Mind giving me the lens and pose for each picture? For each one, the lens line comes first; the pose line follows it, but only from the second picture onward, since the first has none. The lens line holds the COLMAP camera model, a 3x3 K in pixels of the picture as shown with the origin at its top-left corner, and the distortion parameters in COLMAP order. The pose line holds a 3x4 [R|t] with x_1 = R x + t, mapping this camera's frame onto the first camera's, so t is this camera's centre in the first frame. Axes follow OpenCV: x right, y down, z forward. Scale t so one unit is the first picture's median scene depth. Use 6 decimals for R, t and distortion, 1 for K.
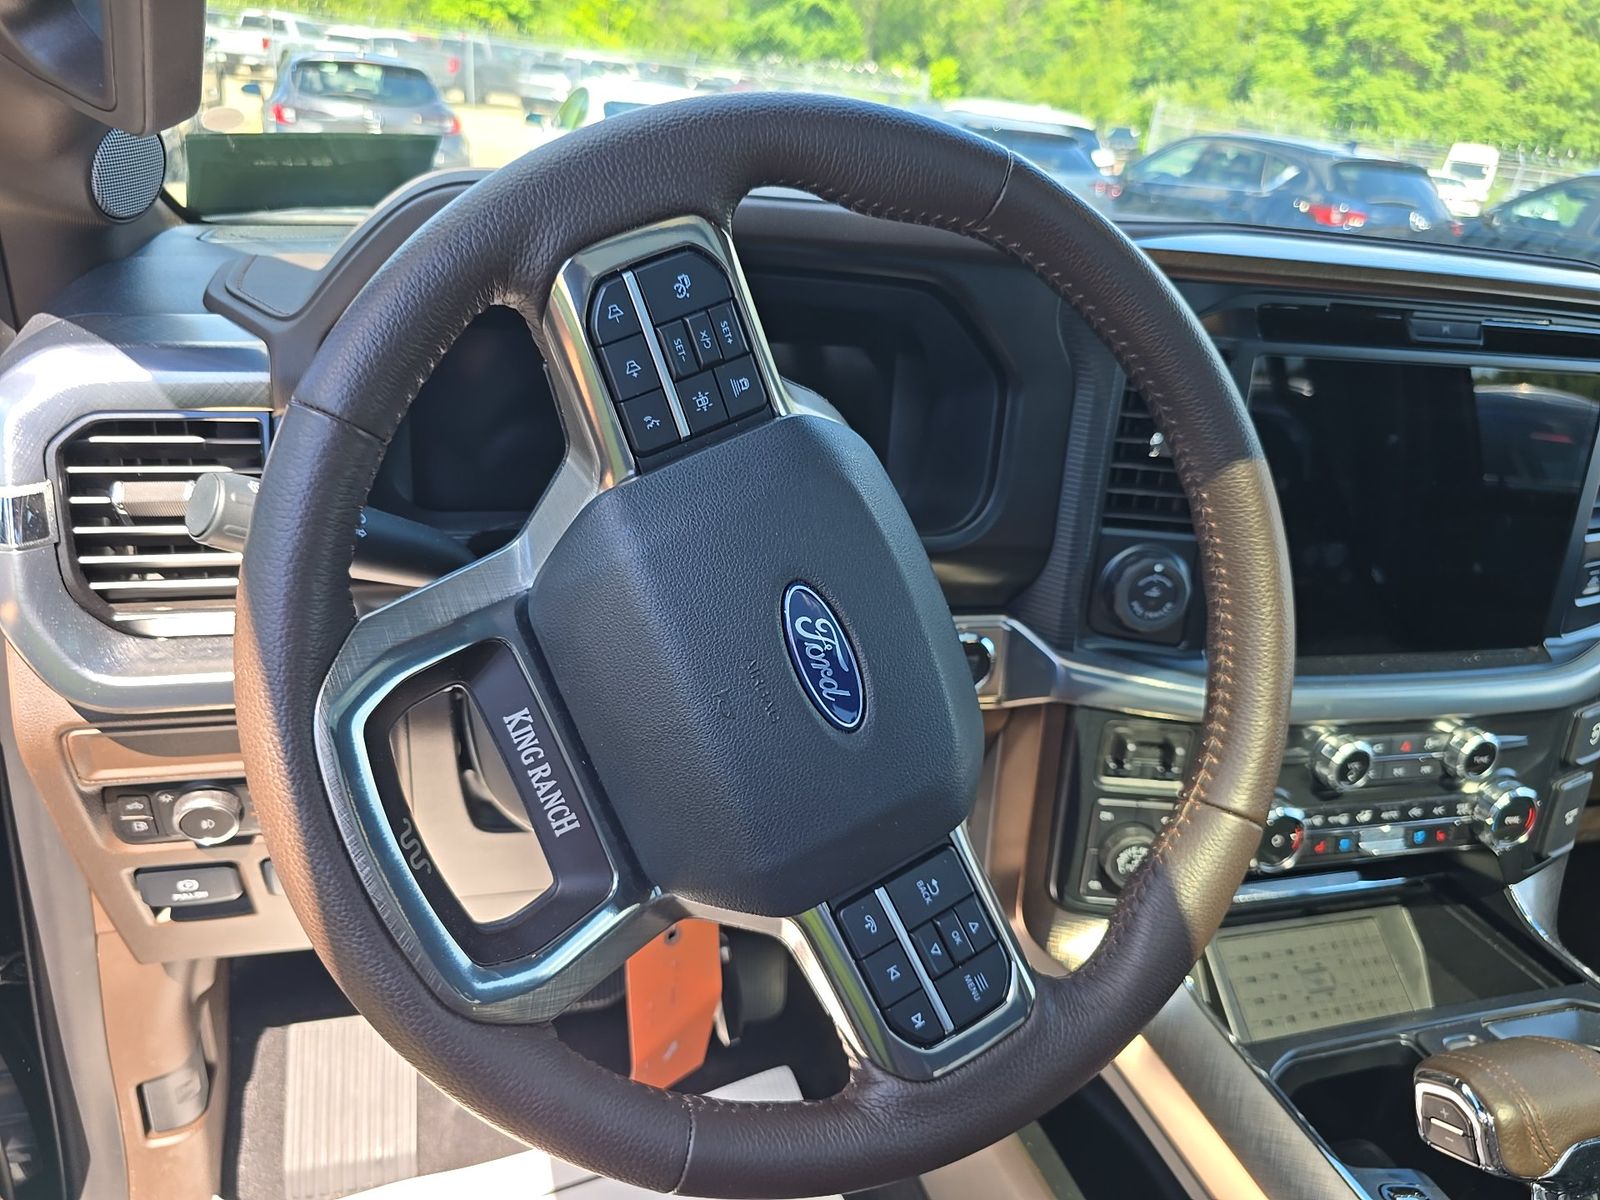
lens RADIAL K [[1085.9, 0, 828.9], [0, 1085.9, 607.6], [0, 0, 1]] dist [0.038833, -0.031638]
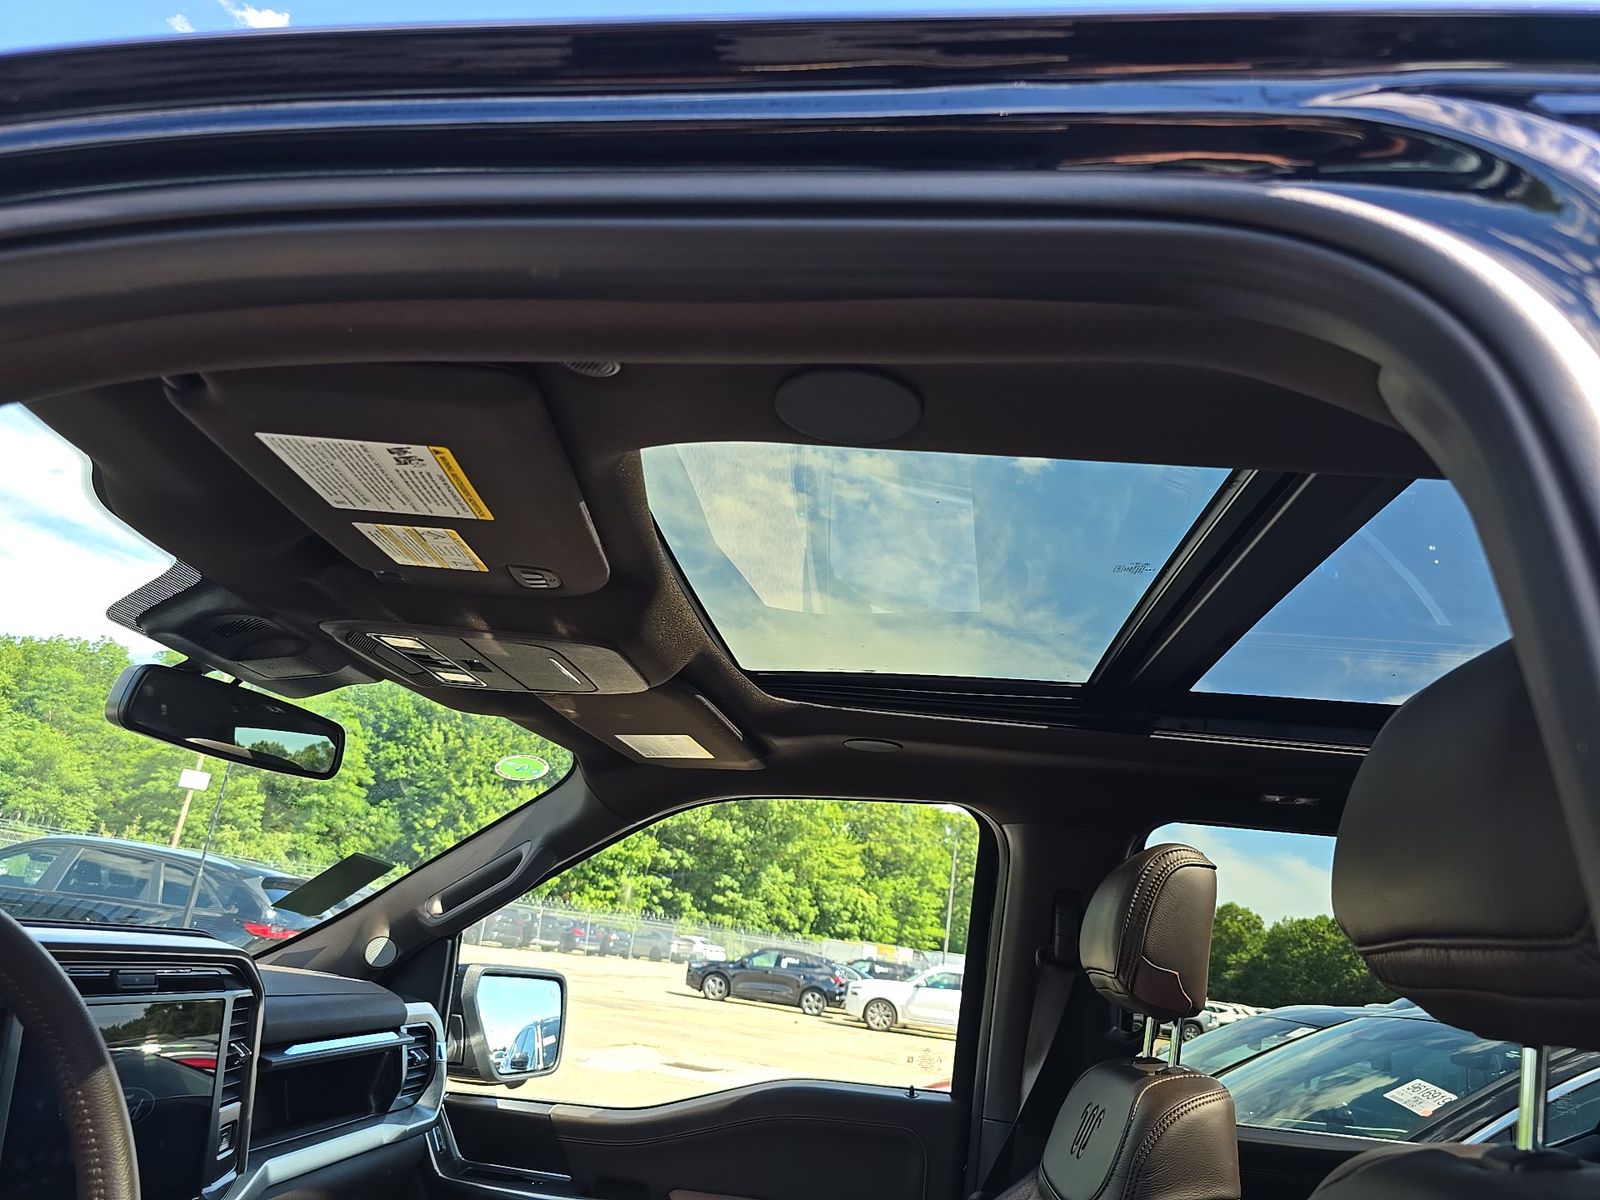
lens RADIAL K [[1085.9, 0, 798.2], [0, 1085.9, 609.3], [0, 0, 1]] dist [0.038833, -0.031638]
pose [[0.382499, 0.213188, 0.899025, -0.599446], [0.309332, 0.887319, -0.342021, 0.102425], [-0.870636, 0.408920, 0.273453, -0.464945]]
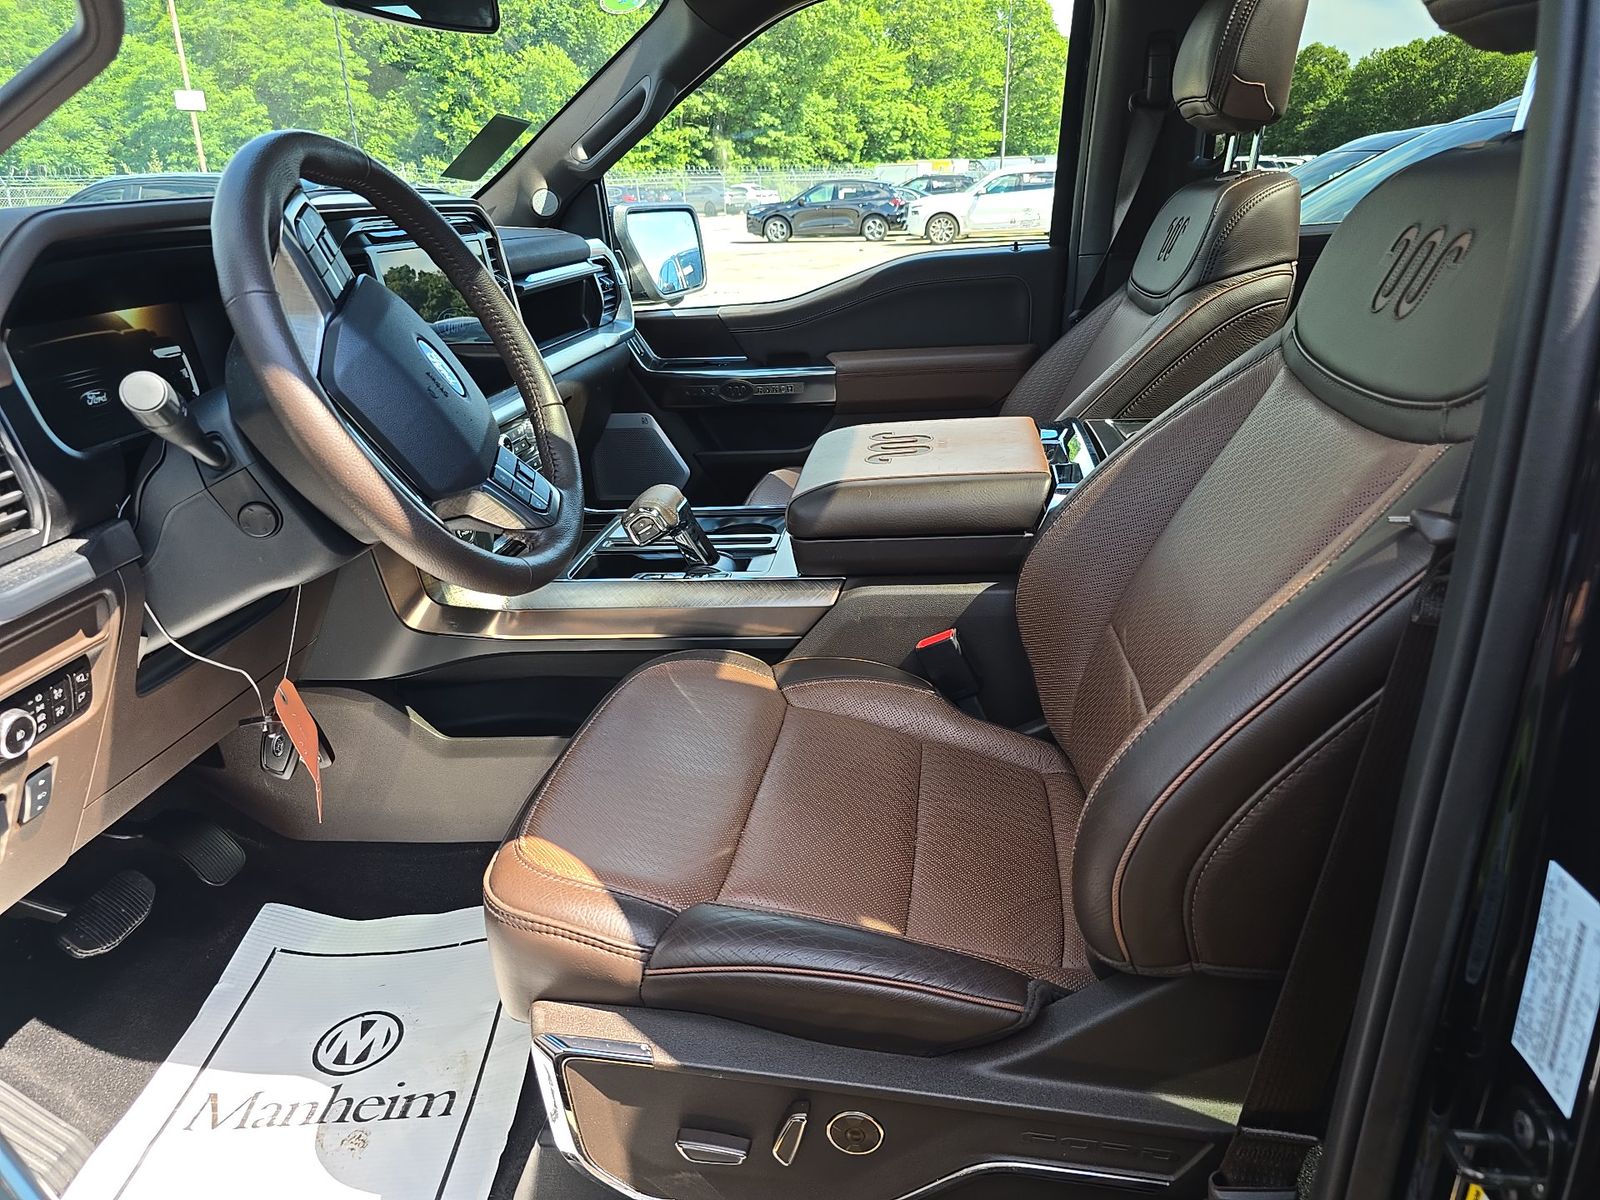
lens RADIAL K [[1085.9, 0, 791.1], [0, 1085.9, 616.8], [0, 0, 1]] dist [0.038833, -0.031638]
pose [[0.410304, -0.448211, 0.794202, -1.071833], [0.451446, 0.856517, 0.250151, 0.154284], [-0.792368, 0.255902, 0.553775, -0.450400]]
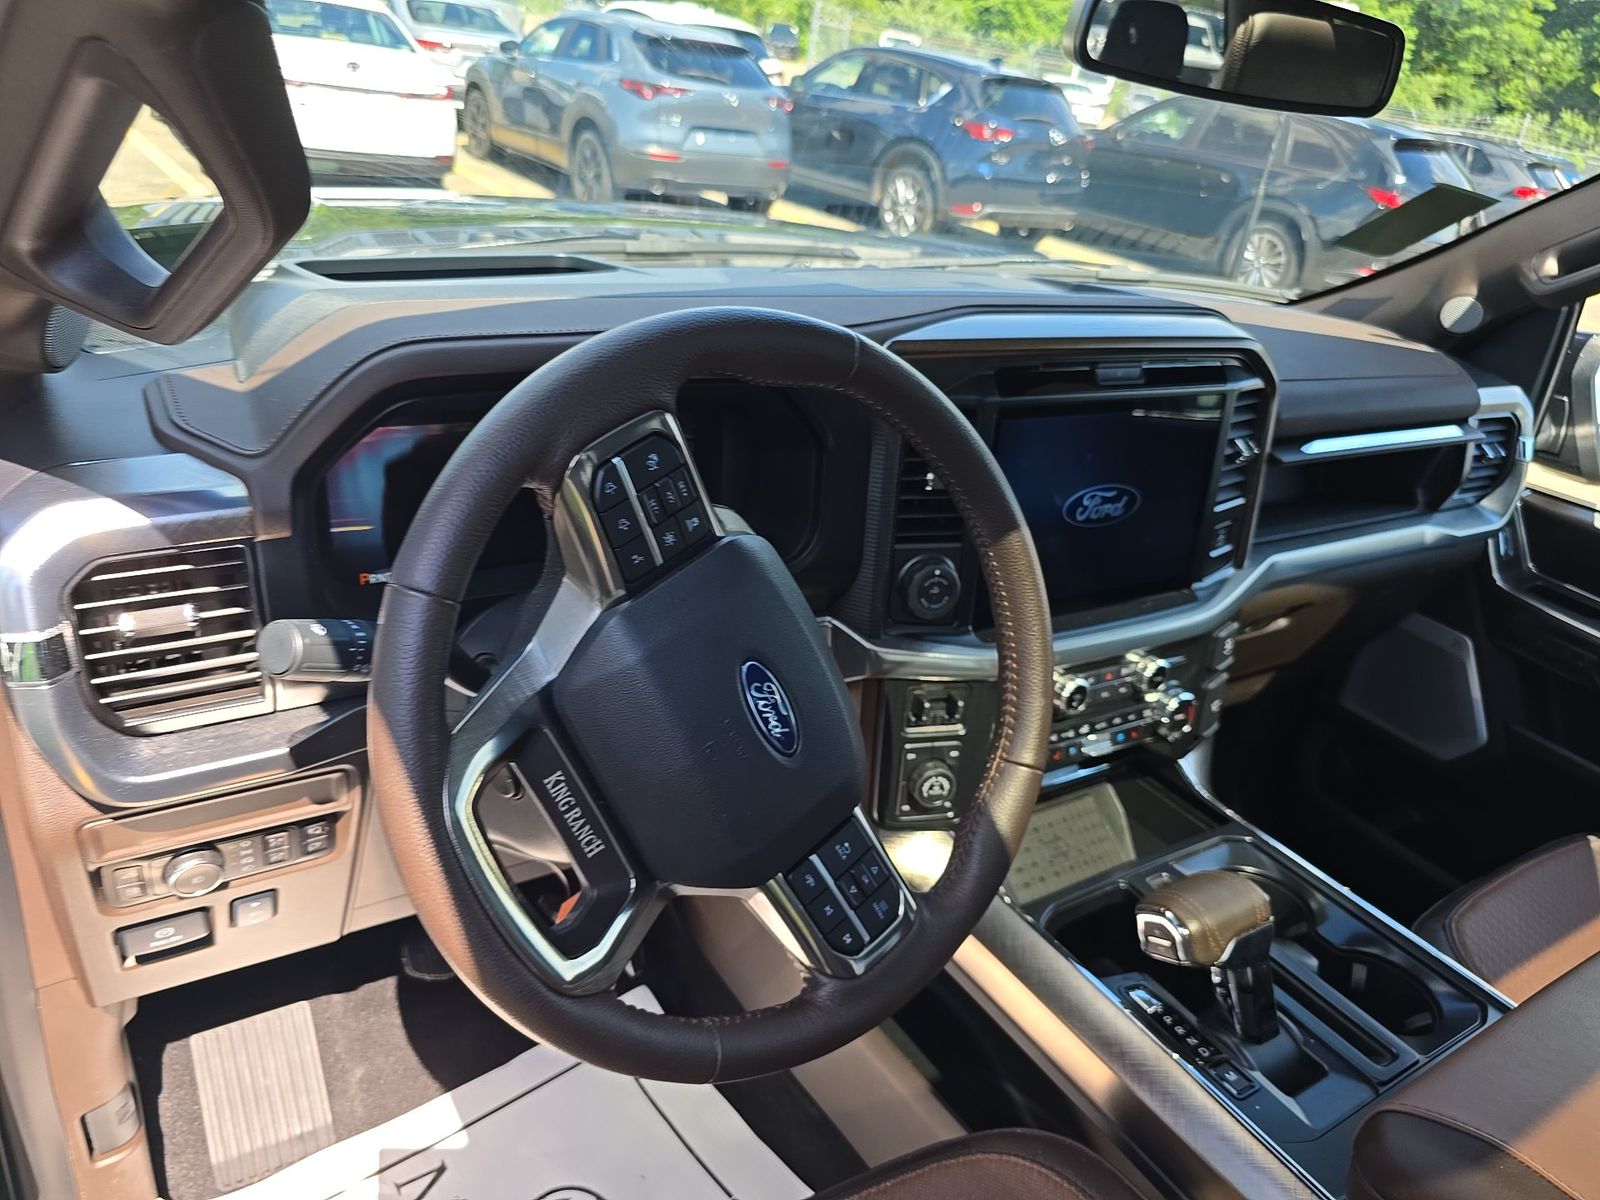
lens RADIAL K [[1085.9, 0, 809.9], [0, 1085.9, 589.6], [0, 0, 1]] dist [0.038833, -0.031638]
pose [[0.964051, -0.099686, 0.246309, -0.174244], [0.081460, 0.993203, 0.083138, -0.134642], [-0.252923, -0.060085, 0.965619, -0.238077]]
